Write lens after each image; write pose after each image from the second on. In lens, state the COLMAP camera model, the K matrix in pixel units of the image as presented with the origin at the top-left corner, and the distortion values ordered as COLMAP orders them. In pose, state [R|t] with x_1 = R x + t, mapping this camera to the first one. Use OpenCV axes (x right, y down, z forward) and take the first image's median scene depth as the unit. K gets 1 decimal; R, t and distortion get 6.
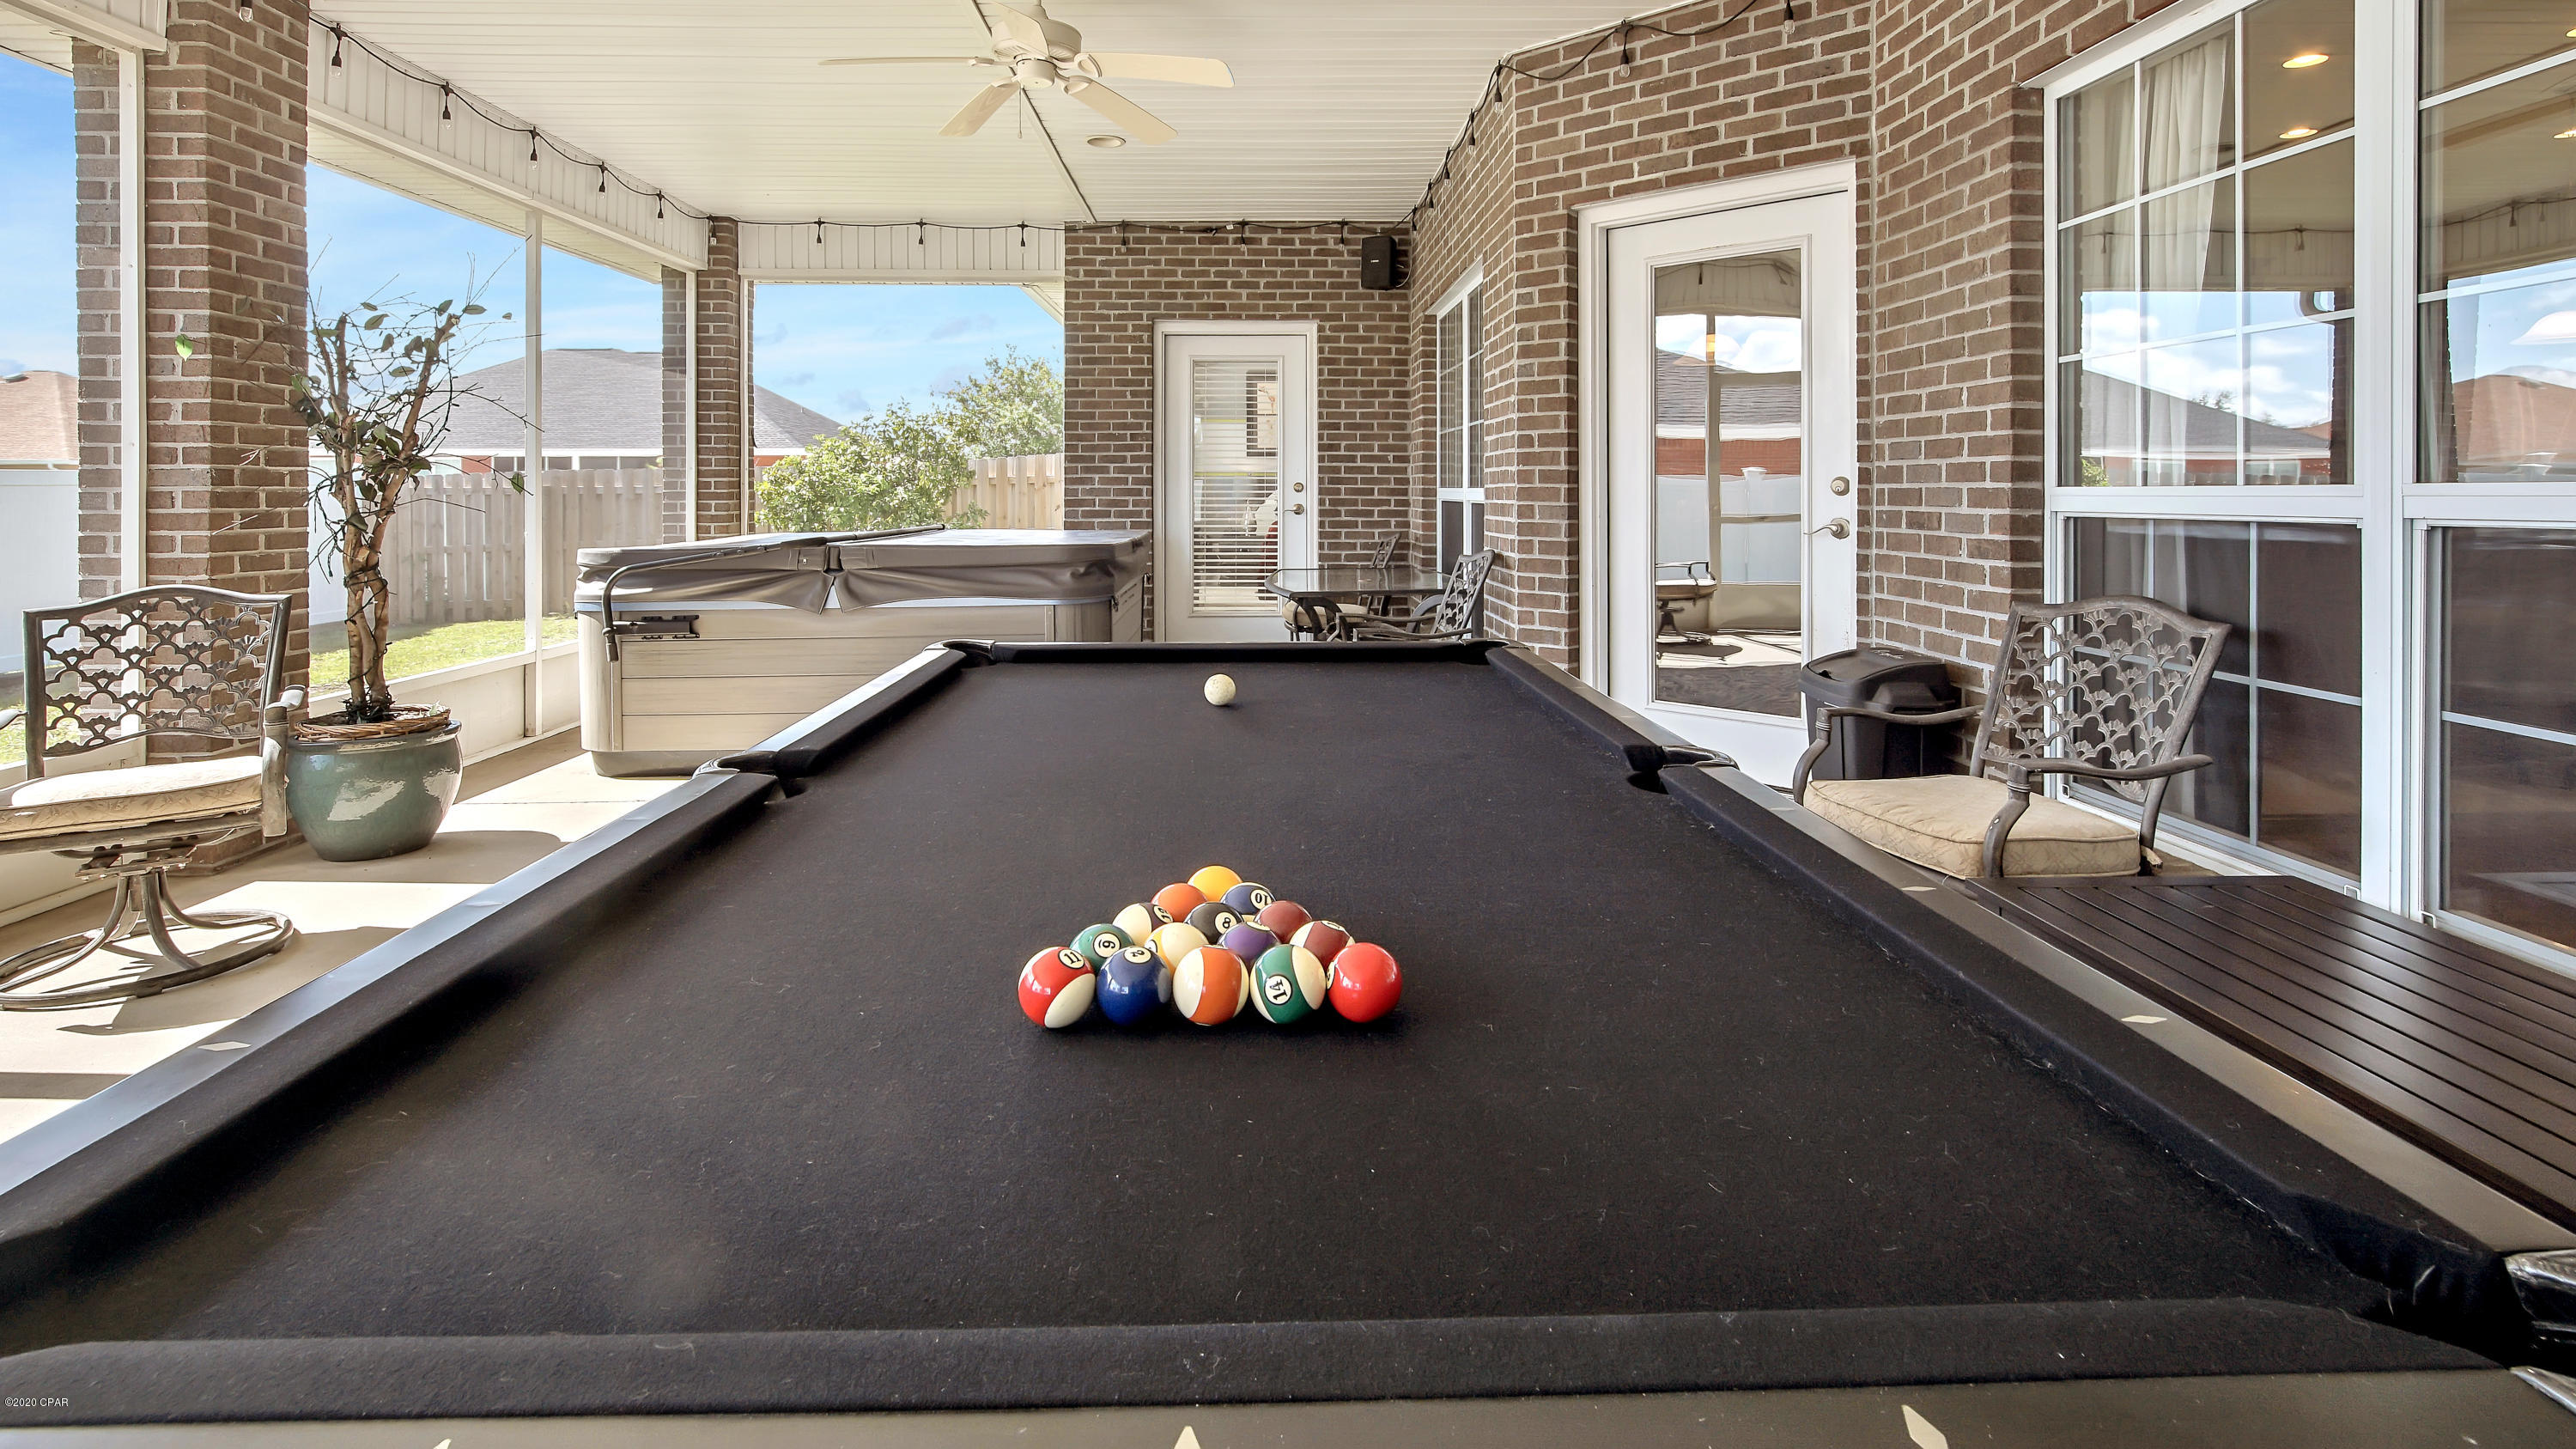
lens RADIAL K [[1189.0, 0, 1289.6], [0, 1189.0, 503.5], [0, 0, 1]] dist [-0.003095, -0.000447]
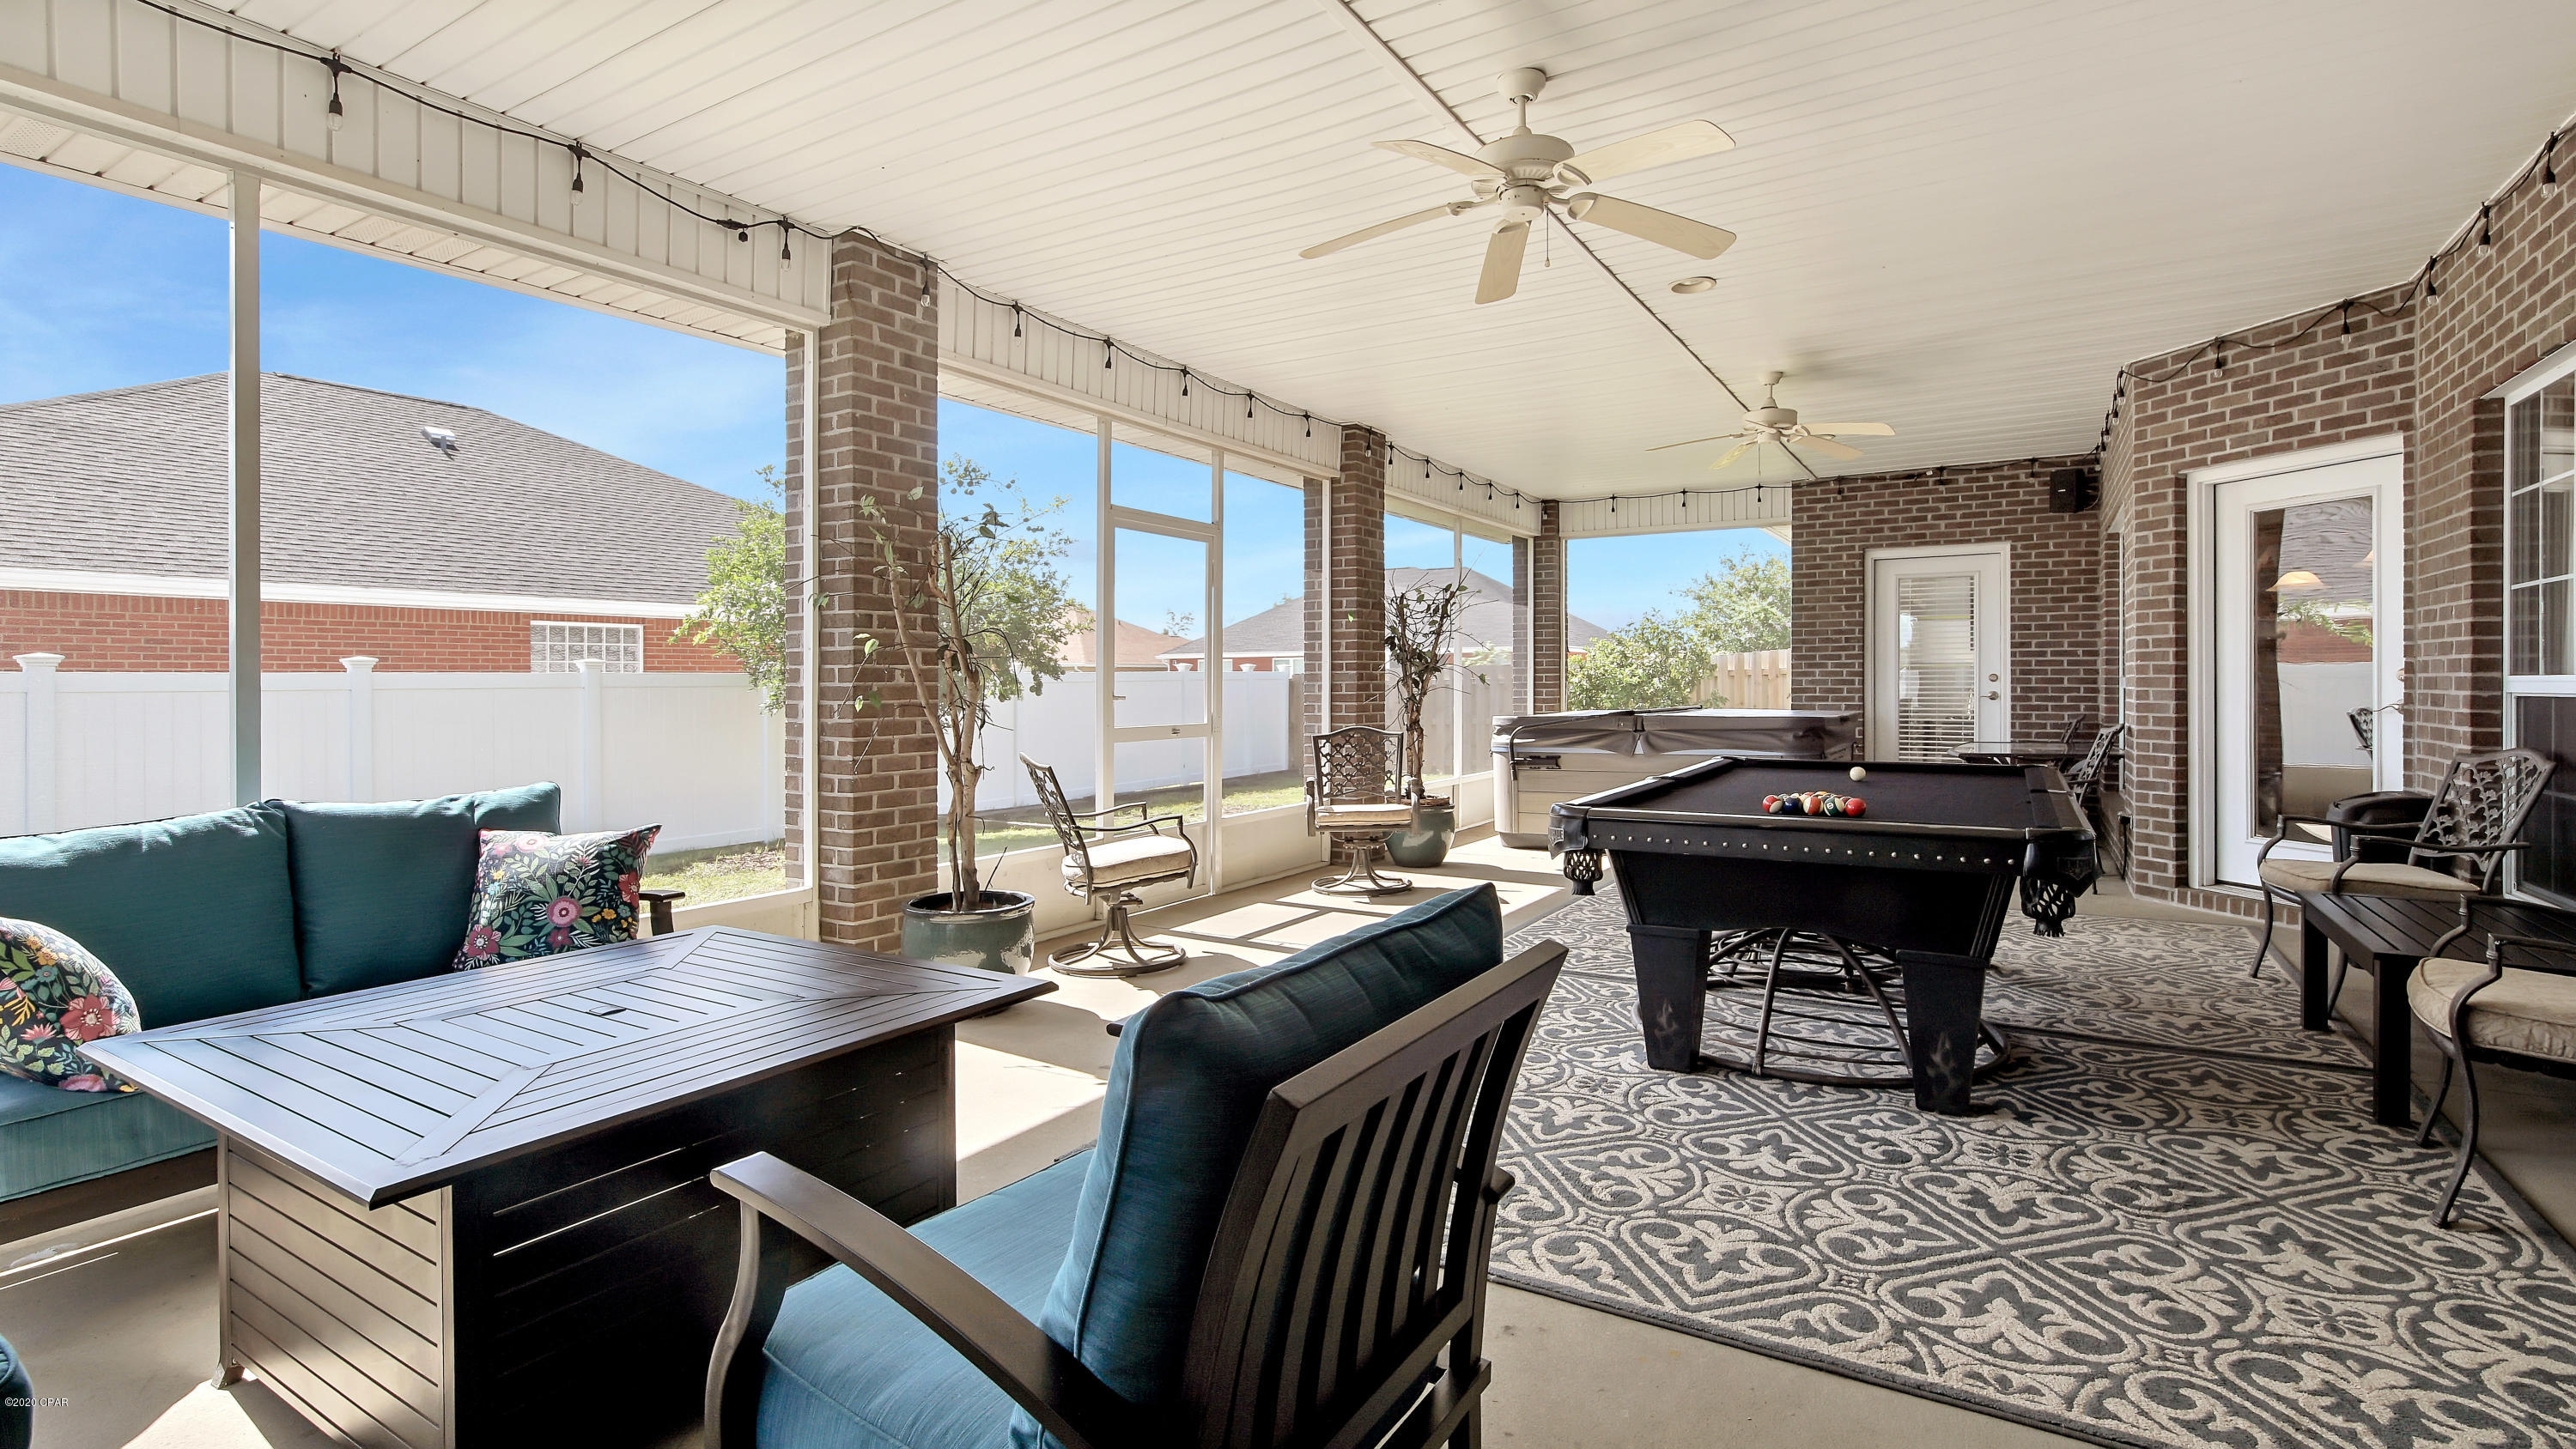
lens RADIAL K [[1192.2, 0, 1312.4], [0, 1192.2, 692.1], [0, 0, 1]] dist [-0.002642, -0.000363]
pose [[0.837995, 0.000059, -0.545679, 0.148445], [-0.000974, 0.999999, -0.001388, 0.006484], [0.545678, 0.001695, 0.837993, -0.686536]]
